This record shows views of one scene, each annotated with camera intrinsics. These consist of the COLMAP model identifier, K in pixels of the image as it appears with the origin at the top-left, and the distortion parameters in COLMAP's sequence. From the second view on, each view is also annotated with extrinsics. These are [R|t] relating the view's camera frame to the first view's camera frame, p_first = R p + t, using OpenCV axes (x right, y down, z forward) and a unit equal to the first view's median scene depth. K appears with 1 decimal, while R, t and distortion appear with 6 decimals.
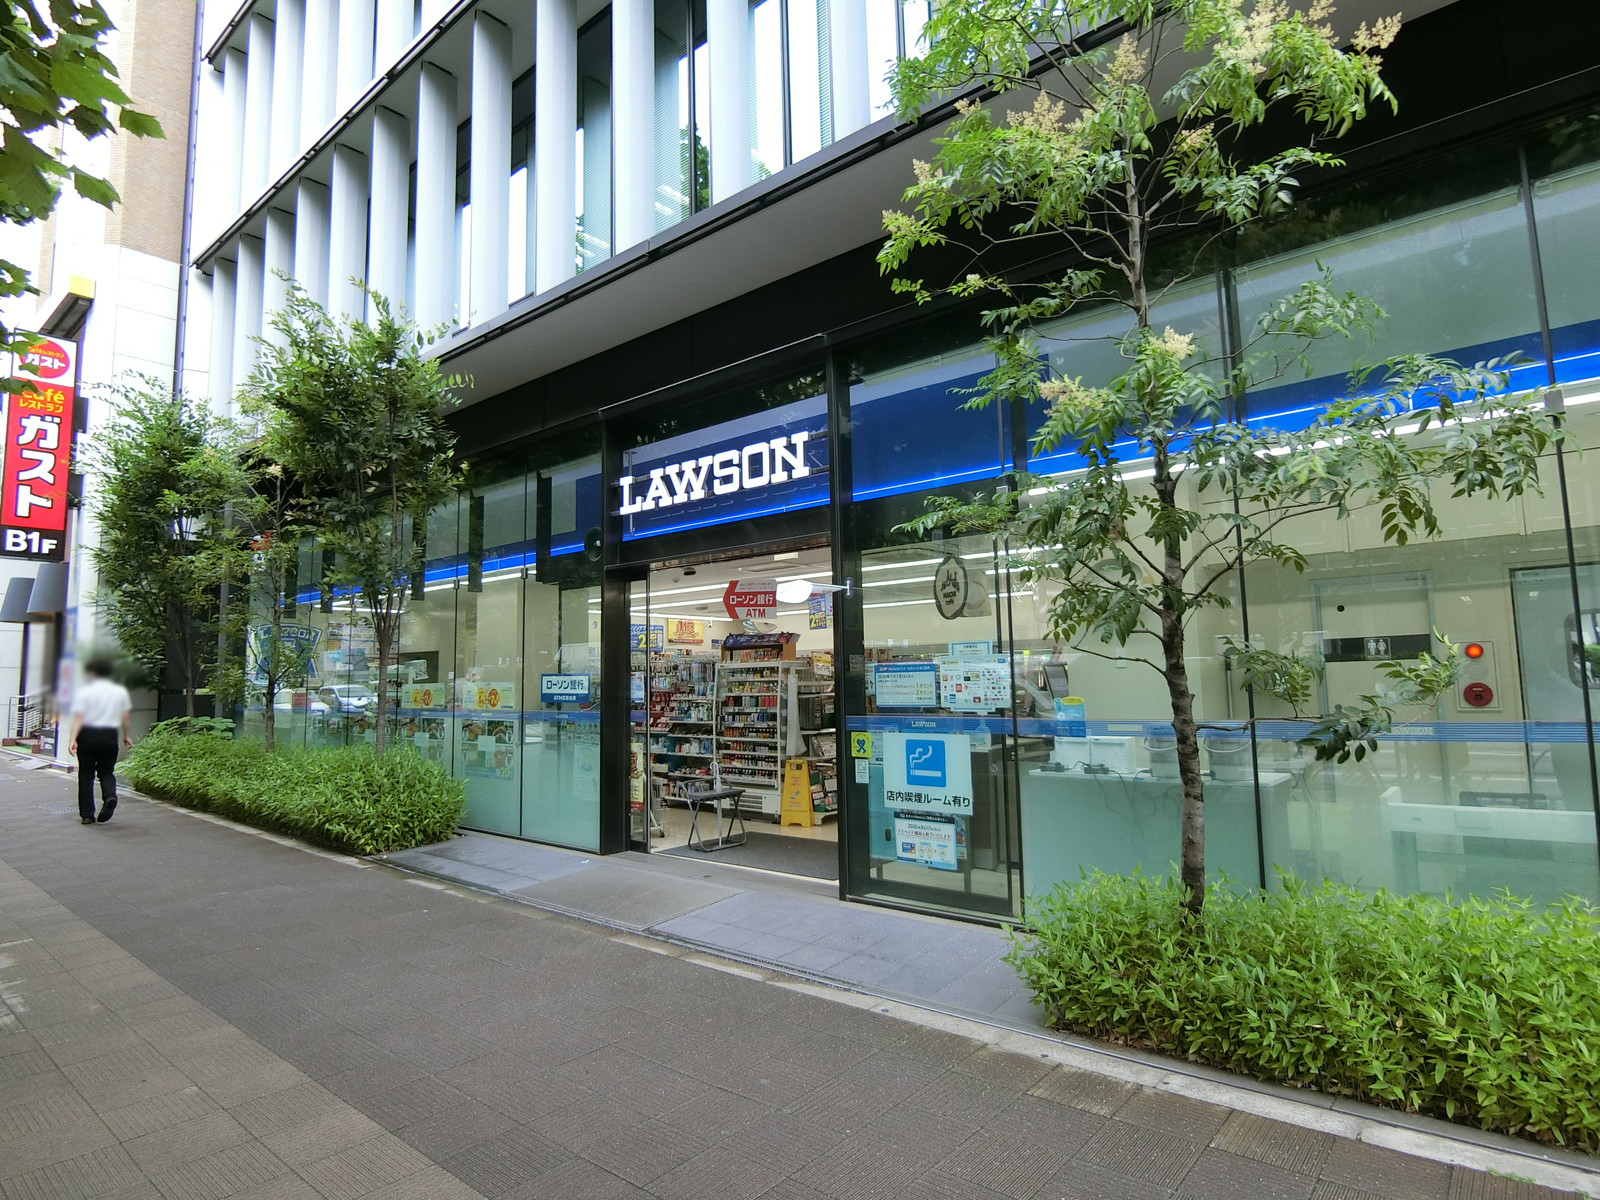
lens RADIAL K [[874.7, 0, 799.4], [0, 874.7, 595.9], [0, 0, 1]] dist [-0.003300, -0.000589]
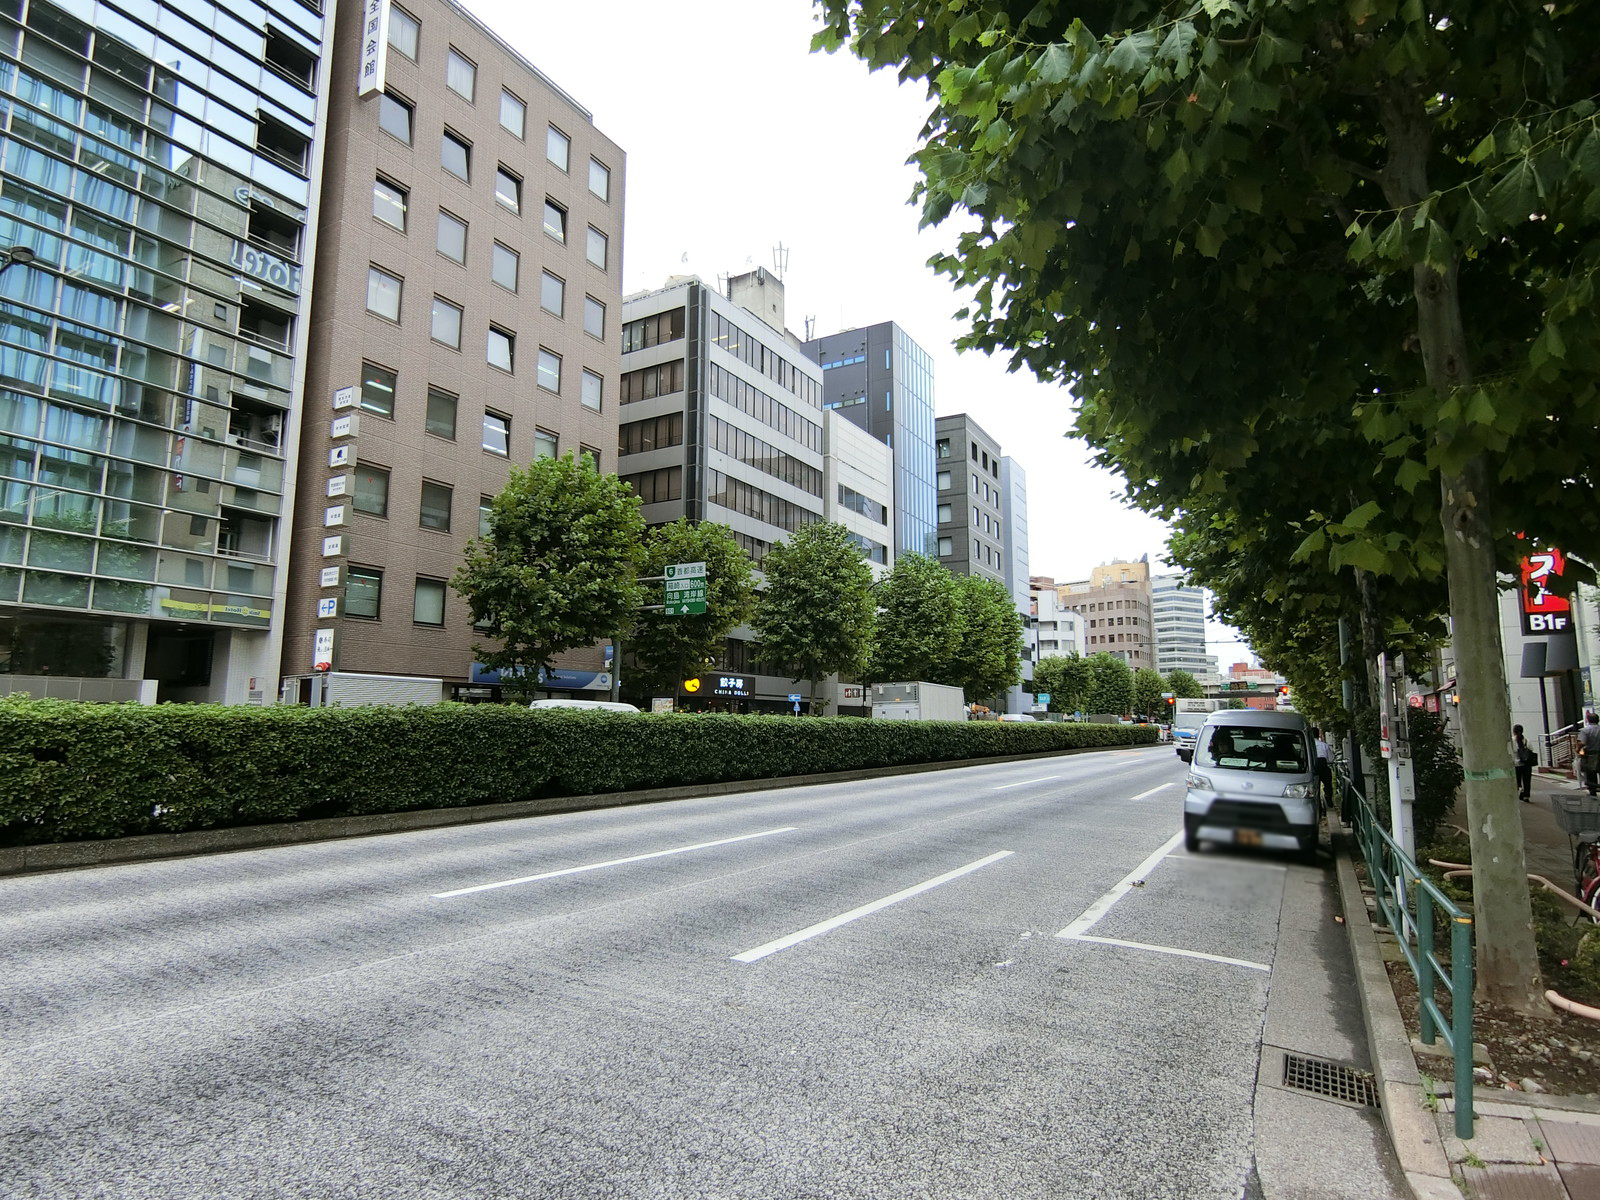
lens RADIAL K [[874.7, 0, 801.2], [0, 874.7, 603.1], [0, 0, 1]] dist [-0.003300, -0.000589]
pose [[0.177666, -0.118935, -0.976877, 0.252093], [0.085685, 0.990769, -0.105043, -0.047902], [0.980353, -0.065042, 0.186217, -0.401779]]
